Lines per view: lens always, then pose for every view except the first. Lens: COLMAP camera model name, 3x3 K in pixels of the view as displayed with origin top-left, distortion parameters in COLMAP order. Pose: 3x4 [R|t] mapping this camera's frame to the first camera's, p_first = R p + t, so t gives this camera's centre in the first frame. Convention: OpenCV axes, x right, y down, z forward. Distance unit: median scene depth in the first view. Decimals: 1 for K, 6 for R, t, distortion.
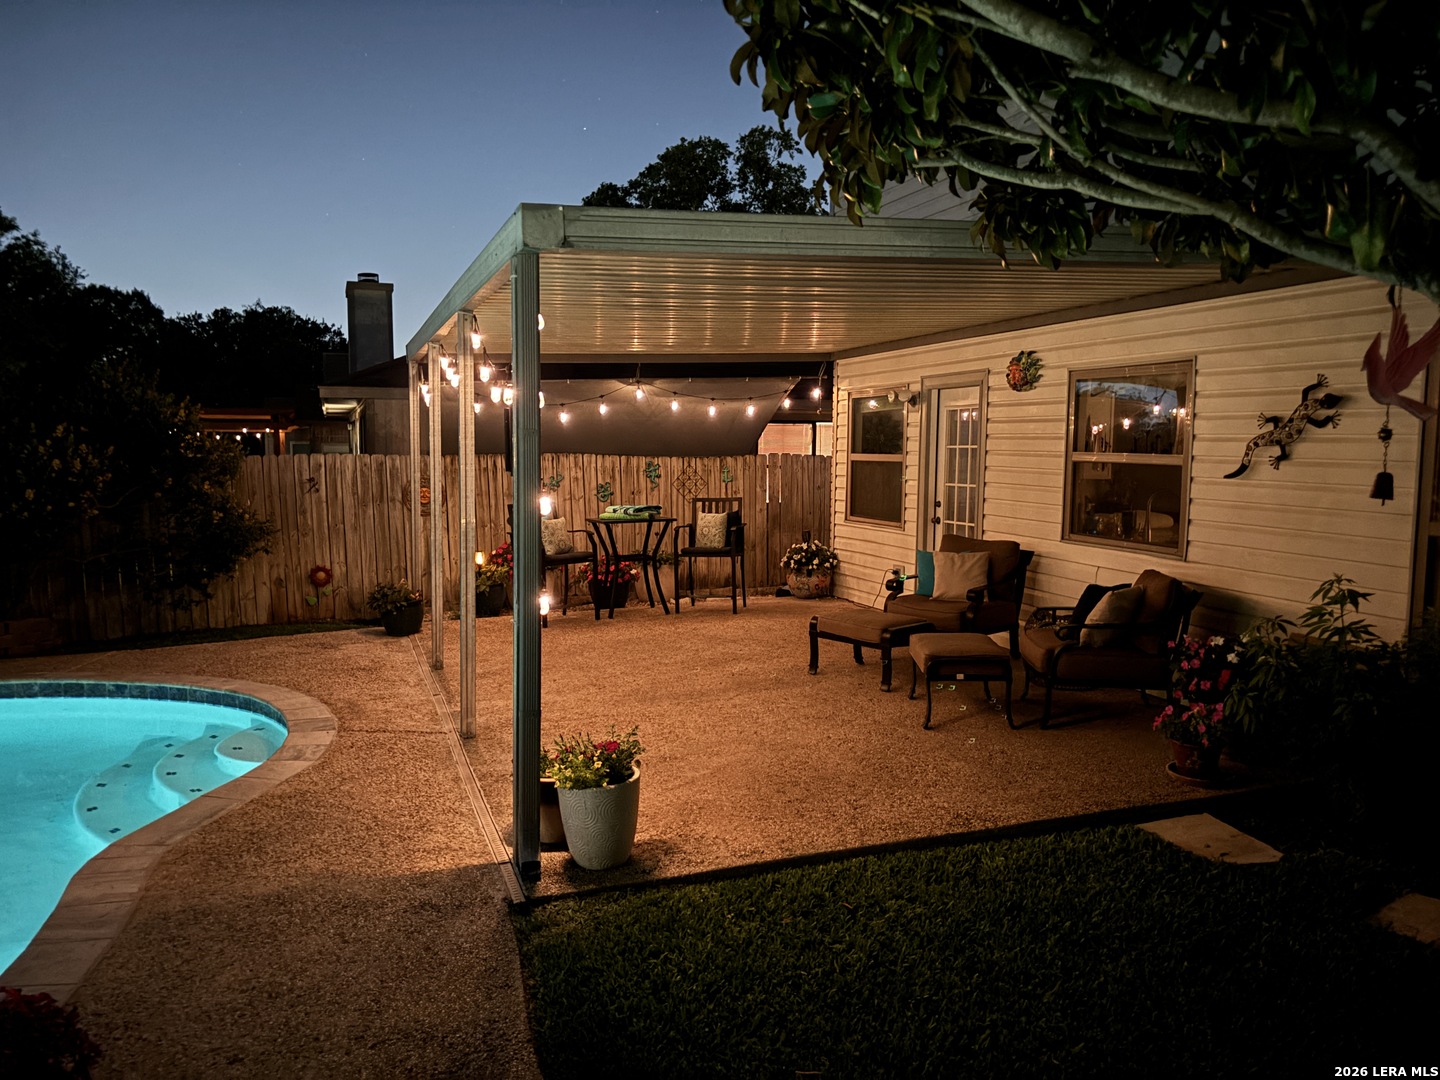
lens RADIAL K [[1082.8, 0, 720.0], [0, 1082.8, 540.0], [0, 0, 1]] dist [0.078833, -0.088989]
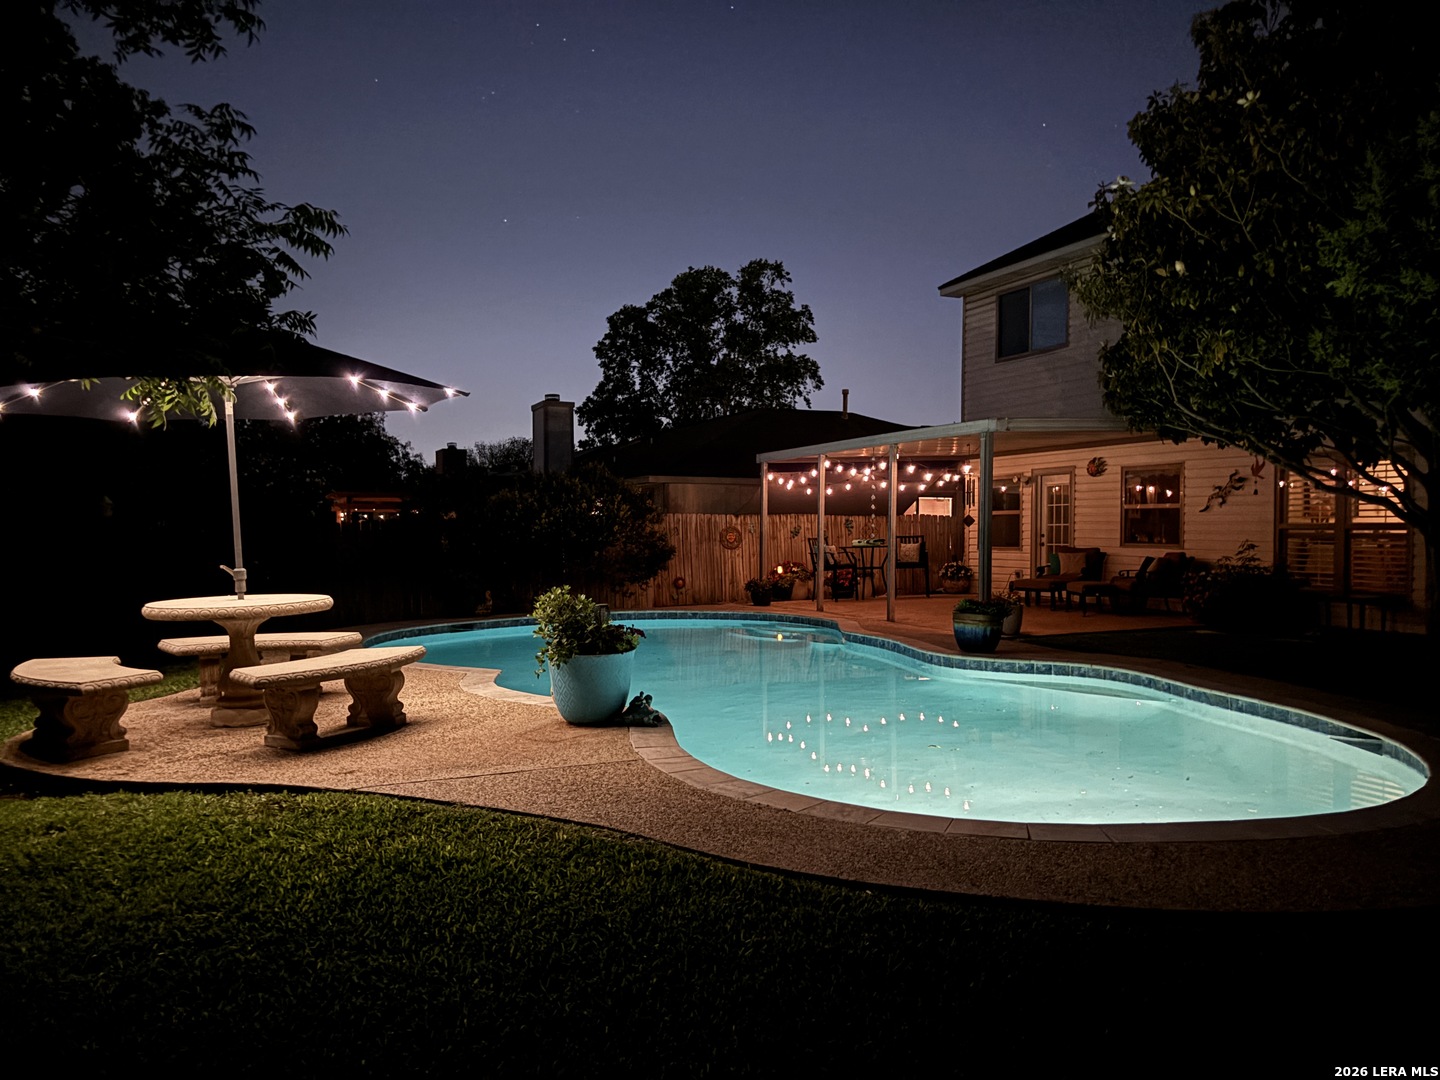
lens RADIAL K [[1082.8, 0, 720.0], [0, 1082.8, 540.0], [0, 0, 1]] dist [0.078833, -0.088989]
pose [[0.997632, -0.002894, 0.068714, -0.495277], [0.008511, 0.996629, -0.081601, 0.125952], [-0.068246, 0.081993, 0.994294, -0.861927]]
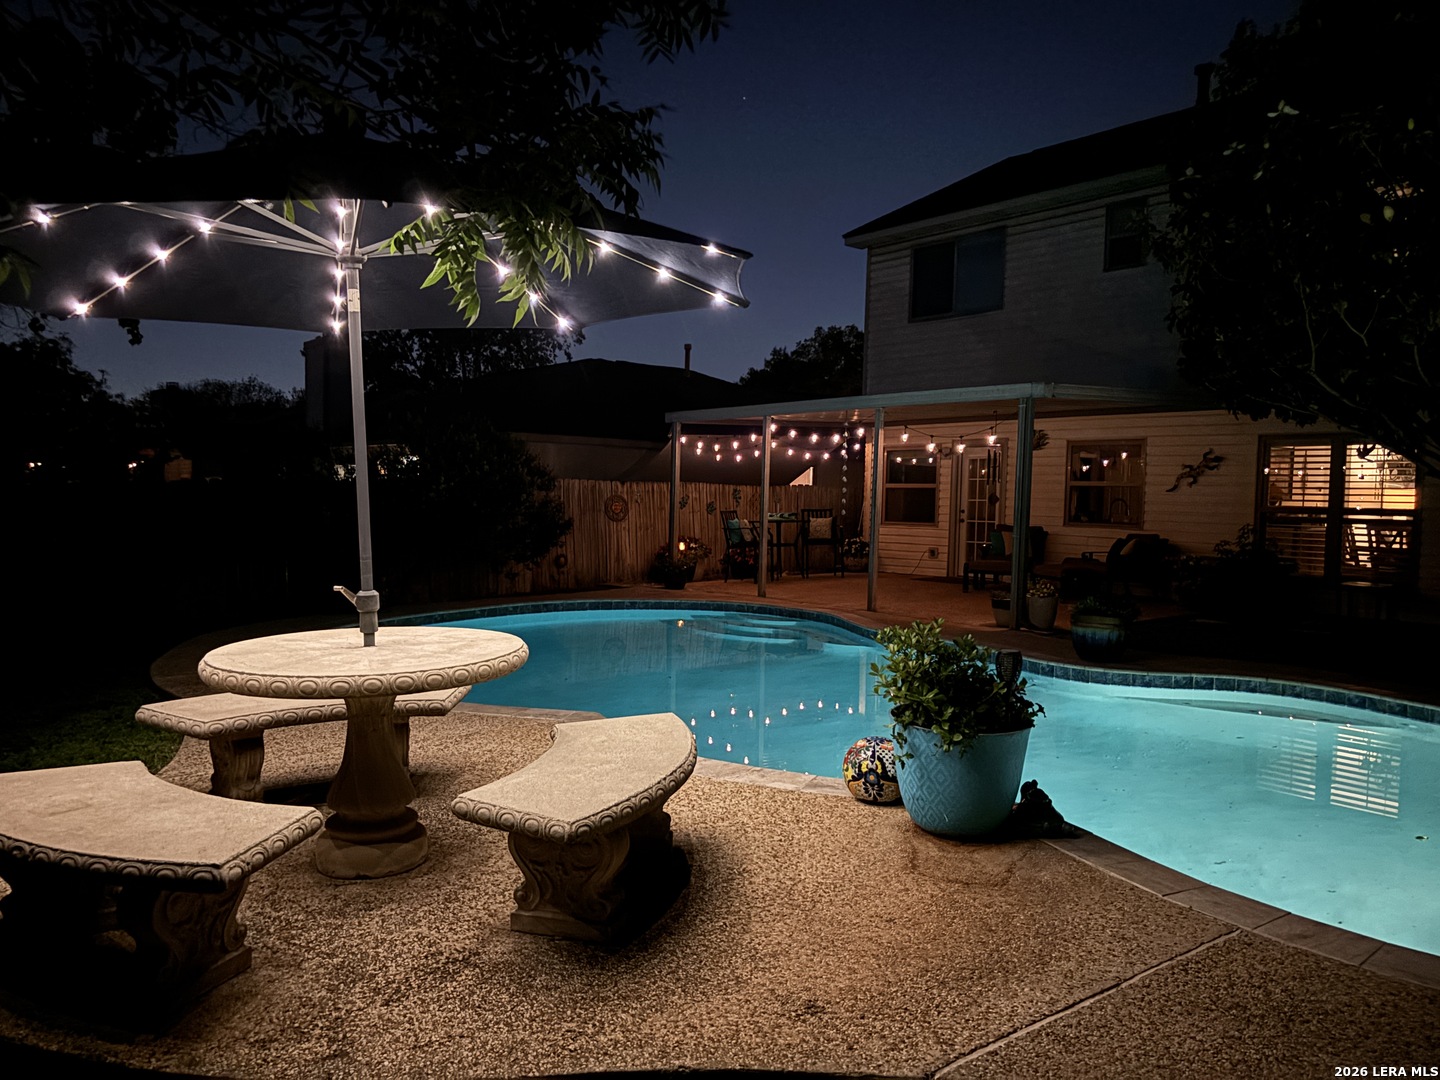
lens RADIAL K [[1082.8, 0, 720.0], [0, 1082.8, 540.0], [0, 0, 1]] dist [0.078833, -0.088989]
pose [[0.940487, 0.000158, 0.339831, -0.780694], [0.014954, 0.999012, -0.041848, 0.082614], [-0.339502, 0.044440, 0.939555, -0.540172]]
